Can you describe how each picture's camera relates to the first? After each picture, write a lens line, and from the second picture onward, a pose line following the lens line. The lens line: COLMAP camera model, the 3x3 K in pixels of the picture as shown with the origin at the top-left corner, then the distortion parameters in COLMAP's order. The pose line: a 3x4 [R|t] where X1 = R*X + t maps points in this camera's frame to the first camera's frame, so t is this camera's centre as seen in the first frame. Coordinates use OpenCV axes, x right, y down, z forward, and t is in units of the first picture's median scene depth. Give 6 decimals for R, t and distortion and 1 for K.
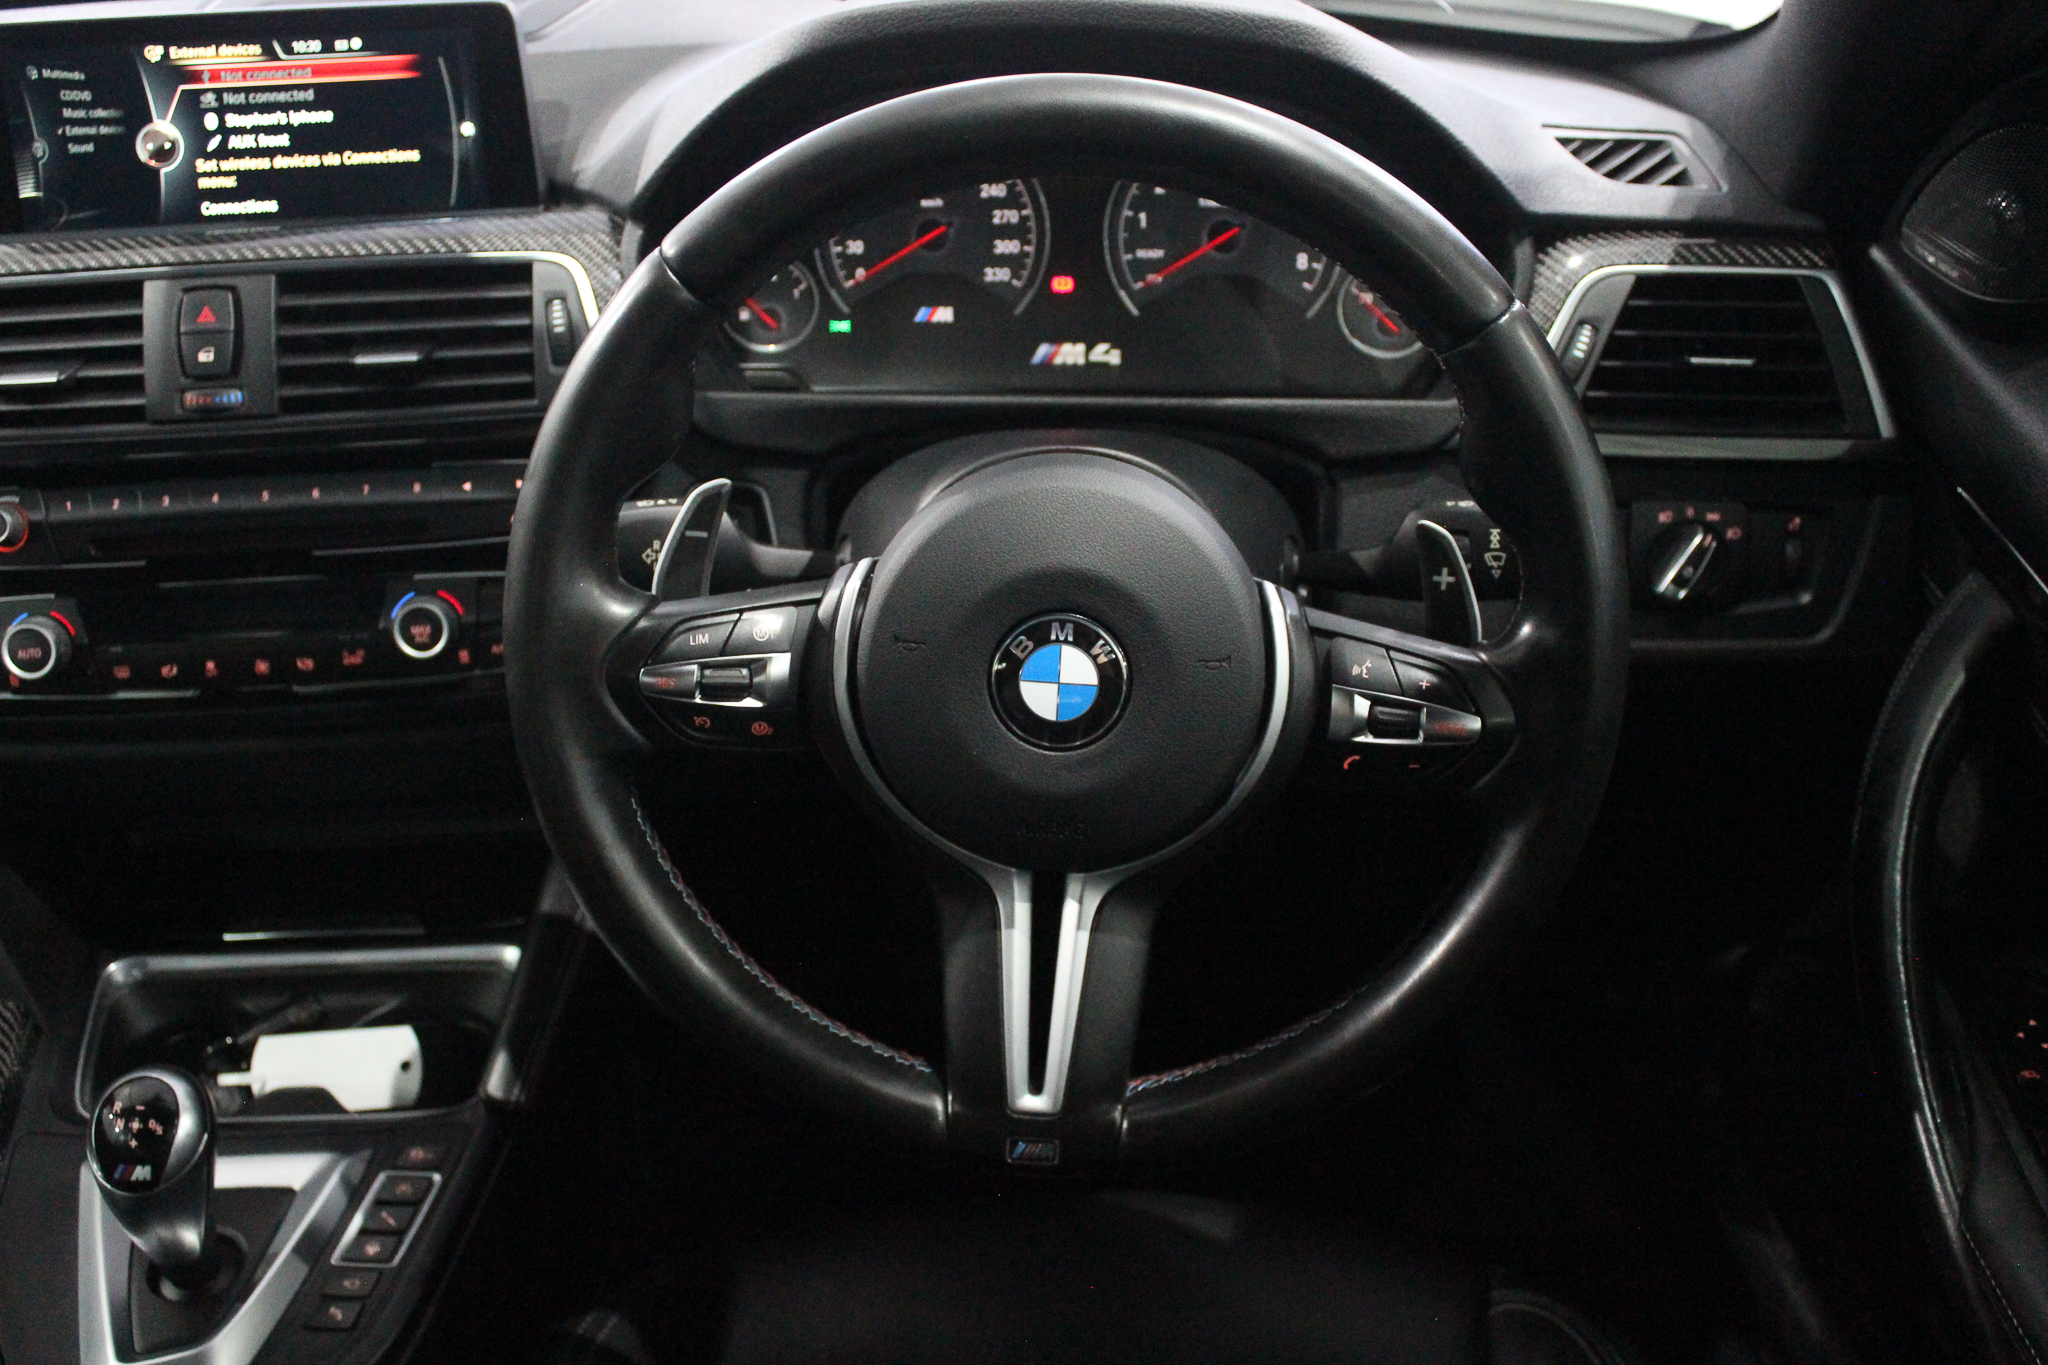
lens RADIAL K [[2014.4, 0, 1027.6], [0, 2014.4, 702.8], [0, 0, 1]] dist [-0.134774, 0.136696]
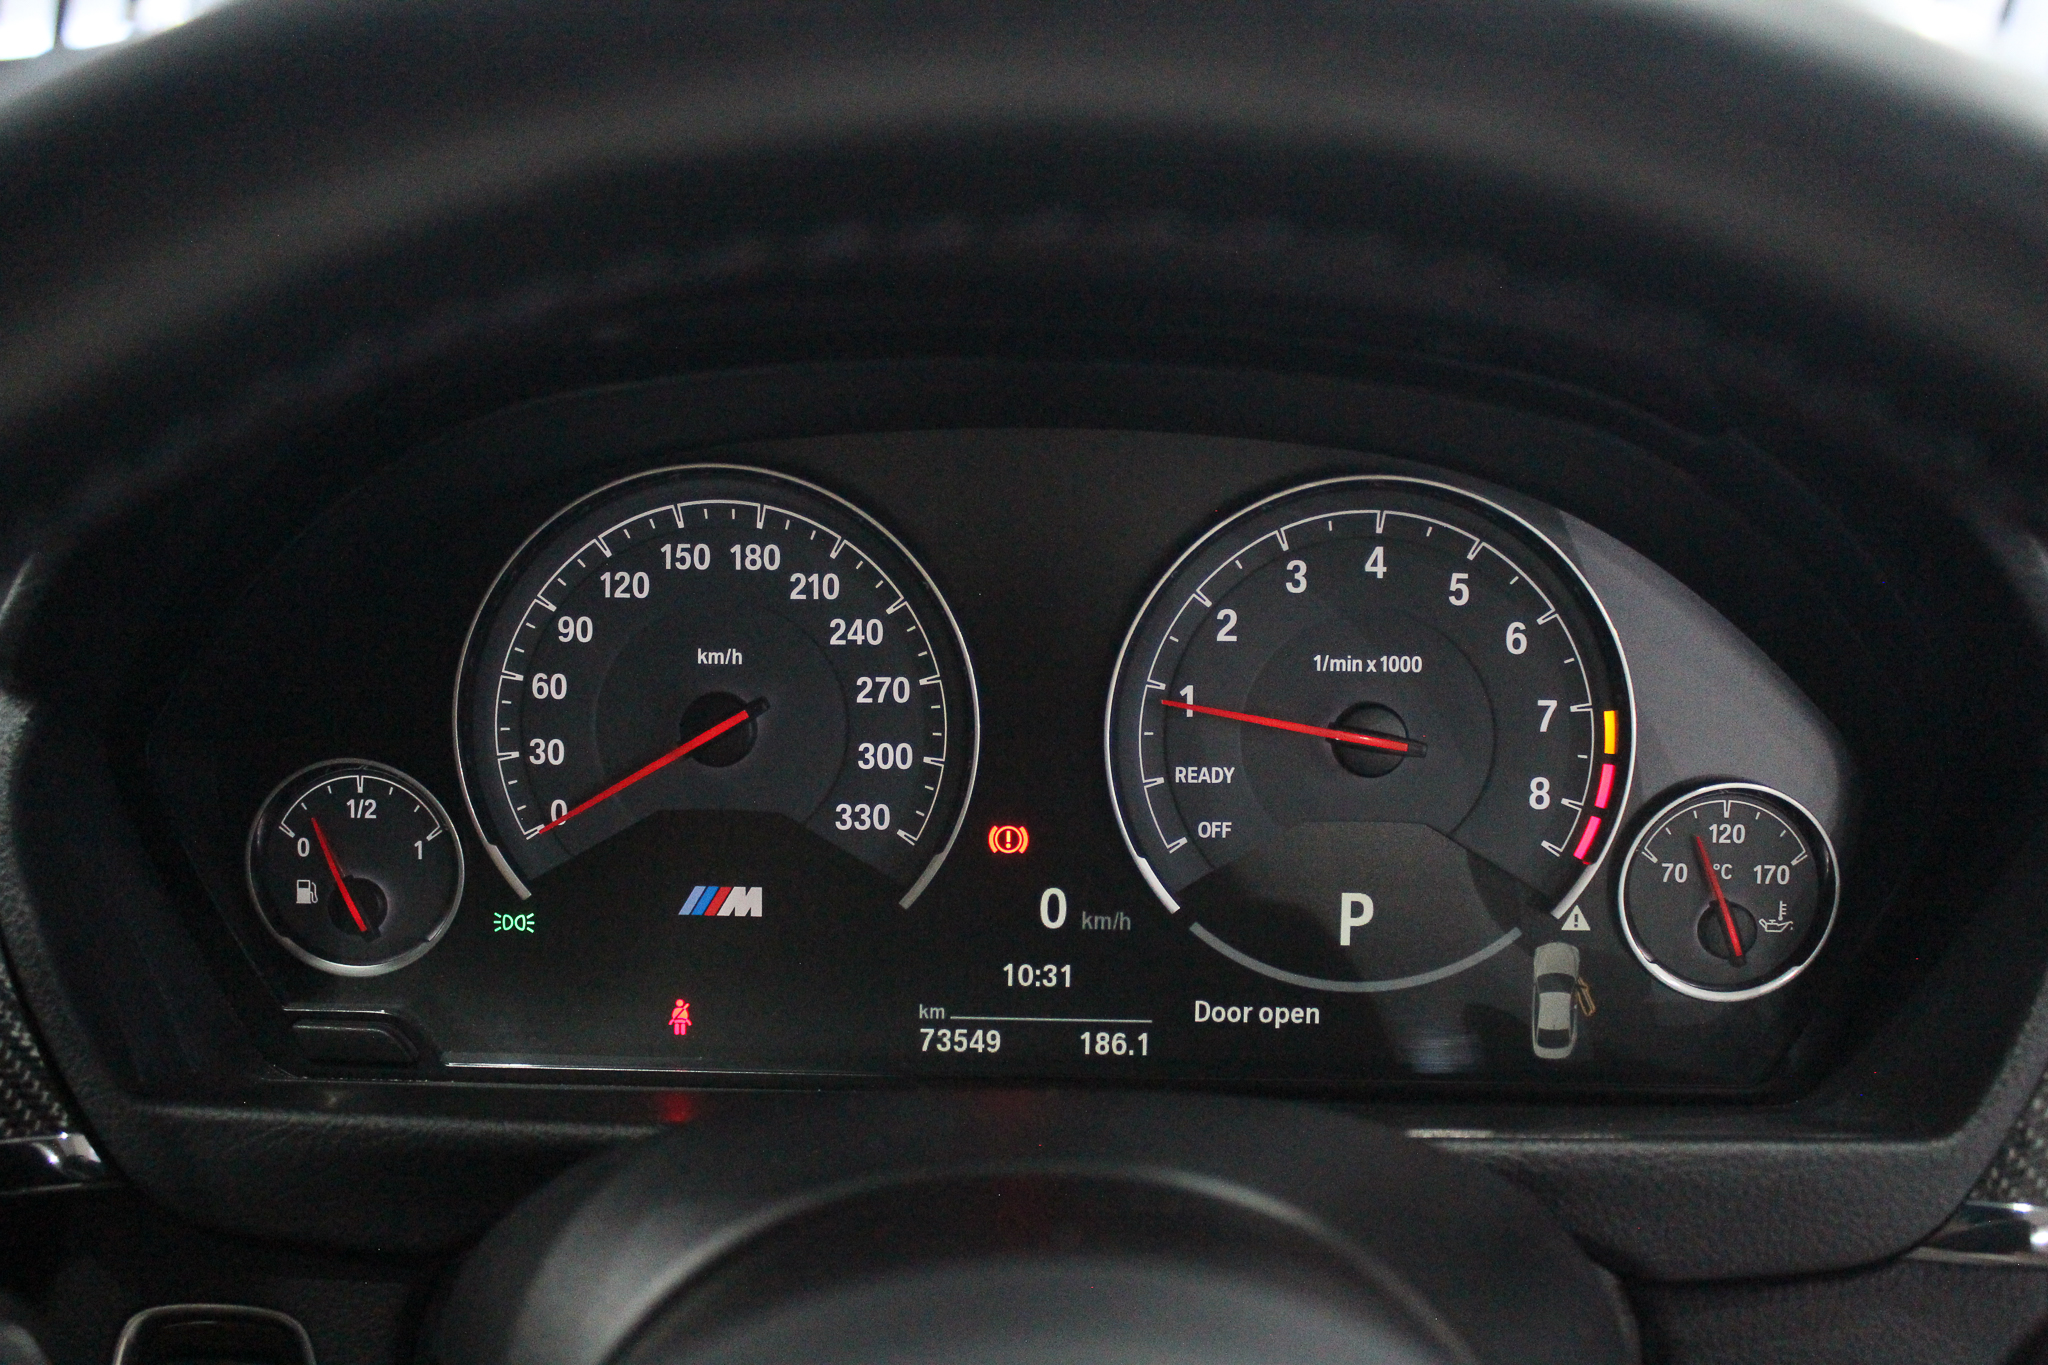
lens RADIAL K [[2014.4, 0, 1027.6], [0, 2014.4, 702.8], [0, 0, 1]] dist [-0.134774, 0.136696]
pose [[0.998856, 0.010663, 0.046608, 0.000292], [-0.001151, 0.979894, -0.199516, -0.150286], [-0.047798, 0.199235, 0.978785, 0.557027]]
